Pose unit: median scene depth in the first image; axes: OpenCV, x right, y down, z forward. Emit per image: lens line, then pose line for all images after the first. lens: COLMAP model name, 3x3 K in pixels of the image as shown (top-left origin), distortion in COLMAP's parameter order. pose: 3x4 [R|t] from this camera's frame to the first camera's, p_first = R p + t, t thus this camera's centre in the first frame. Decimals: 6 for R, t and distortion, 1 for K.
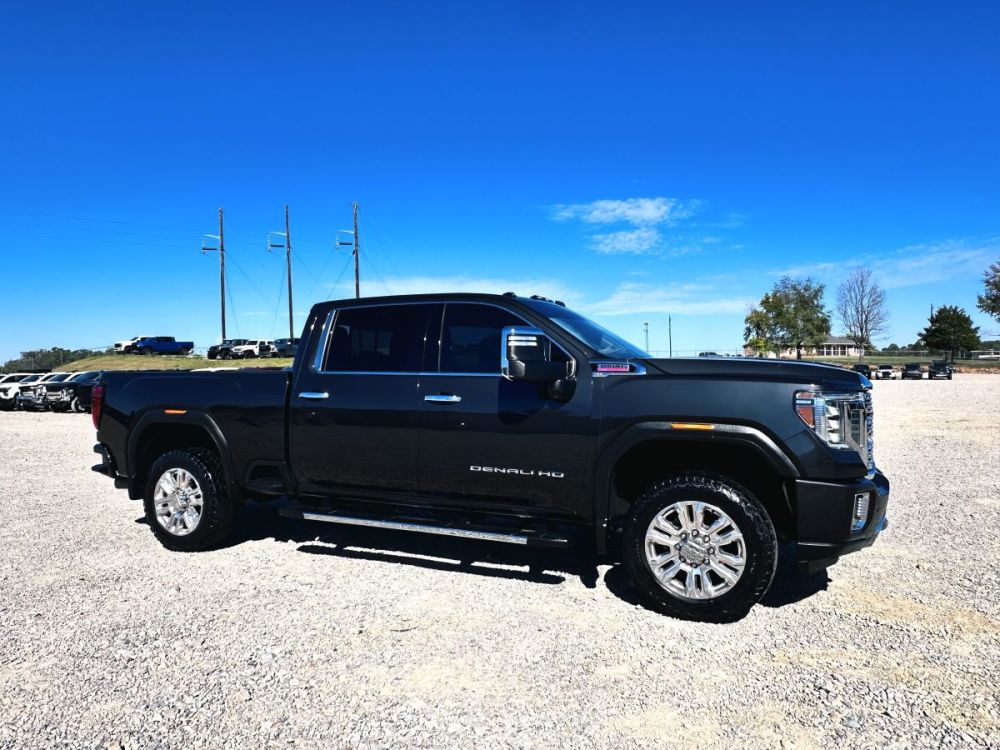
lens RADIAL K [[666.3, 0, 491.6], [0, 666.3, 381.1], [0, 0, 1]] dist [-0.006673, 0.010733]
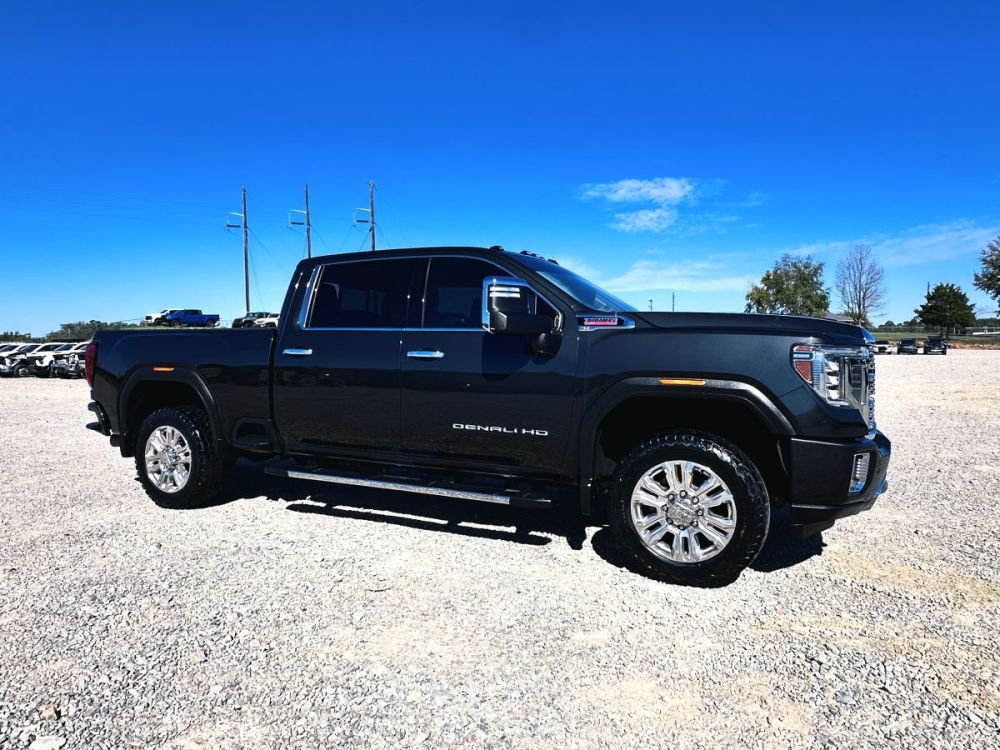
lens RADIAL K [[629.4, 0, 489.7], [0, 629.4, 378.5], [0, 0, 1]] dist [-0.006204, 0.007710]
pose [[0.999745, 0.006598, -0.021574, 0.033638], [-0.005787, 0.999281, 0.037478, 0.022128], [0.021806, -0.037344, 0.999065, 0.071751]]
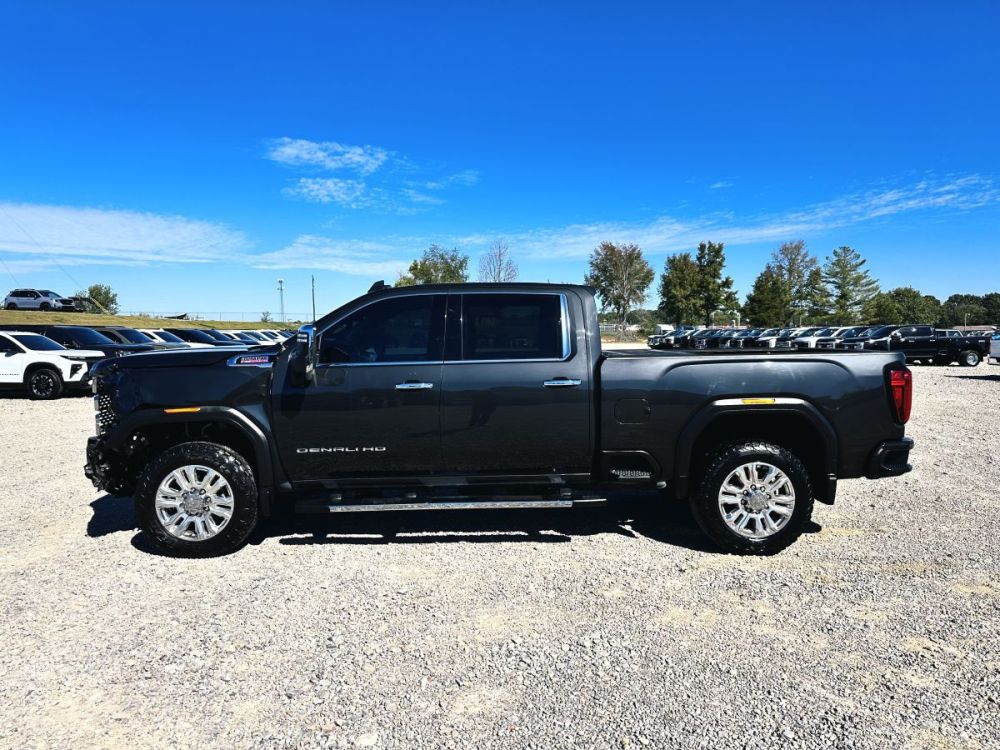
lens RADIAL K [[713.3, 0, 496.8], [0, 713.3, 405.8], [0, 0, 1]] dist [0.059680, -0.068230]
pose [[0.859794, -0.033271, 0.509556, -0.442090], [-0.010136, 0.996566, 0.082174, -0.029540], [-0.510540, -0.075818, 0.856505, -0.042522]]
